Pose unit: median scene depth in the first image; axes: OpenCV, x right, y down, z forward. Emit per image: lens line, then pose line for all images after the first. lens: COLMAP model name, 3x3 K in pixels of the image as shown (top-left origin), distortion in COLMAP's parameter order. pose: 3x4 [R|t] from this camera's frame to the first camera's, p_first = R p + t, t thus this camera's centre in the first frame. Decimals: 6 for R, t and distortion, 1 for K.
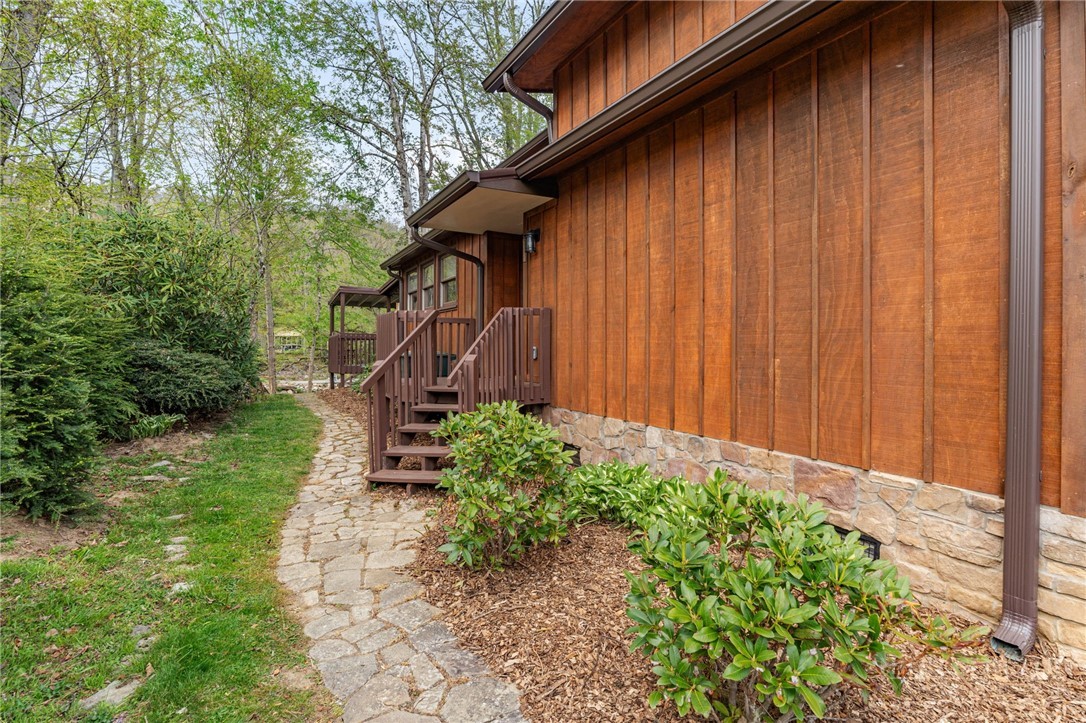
lens RADIAL K [[491.9, 0, 547.2], [0, 491.9, 351.6], [0, 0, 1]] dist [-0.004699, -0.000326]
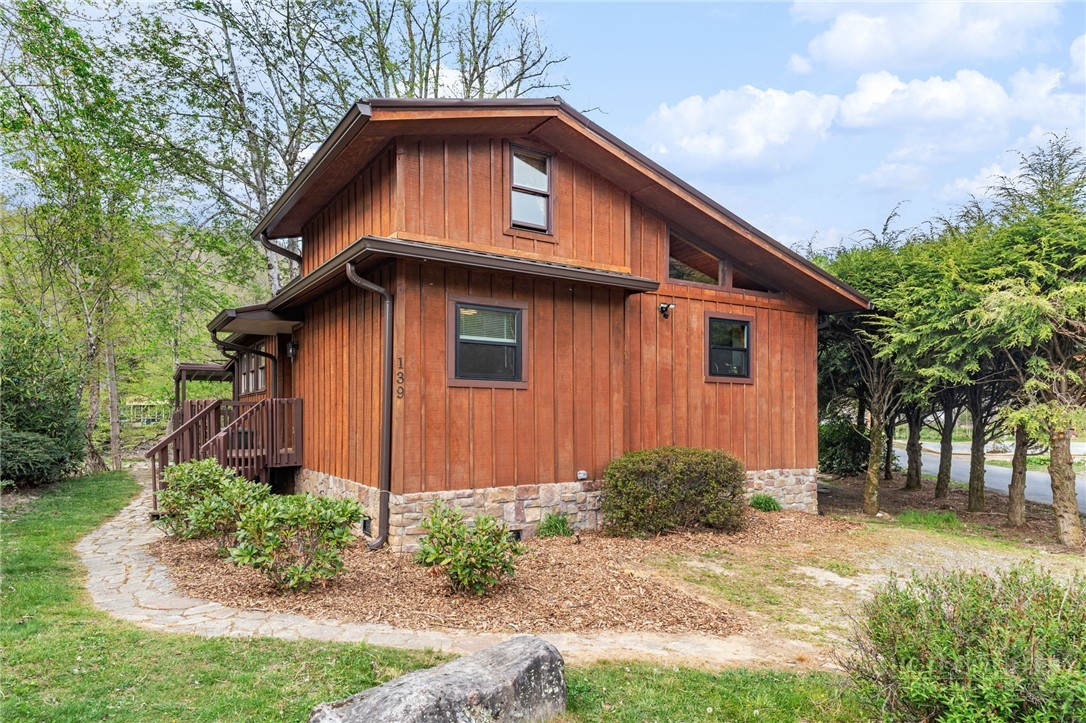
lens RADIAL K [[655.9, 0, 553.3], [0, 655.9, 419.9], [0, 0, 1]] dist [0.082155, 0.000317]
pose [[0.999115, -0.006839, 0.041498, 0.493234], [0.006959, 0.999972, -0.002743, -0.012982], [-0.041478, 0.003029, 0.999135, -0.710585]]
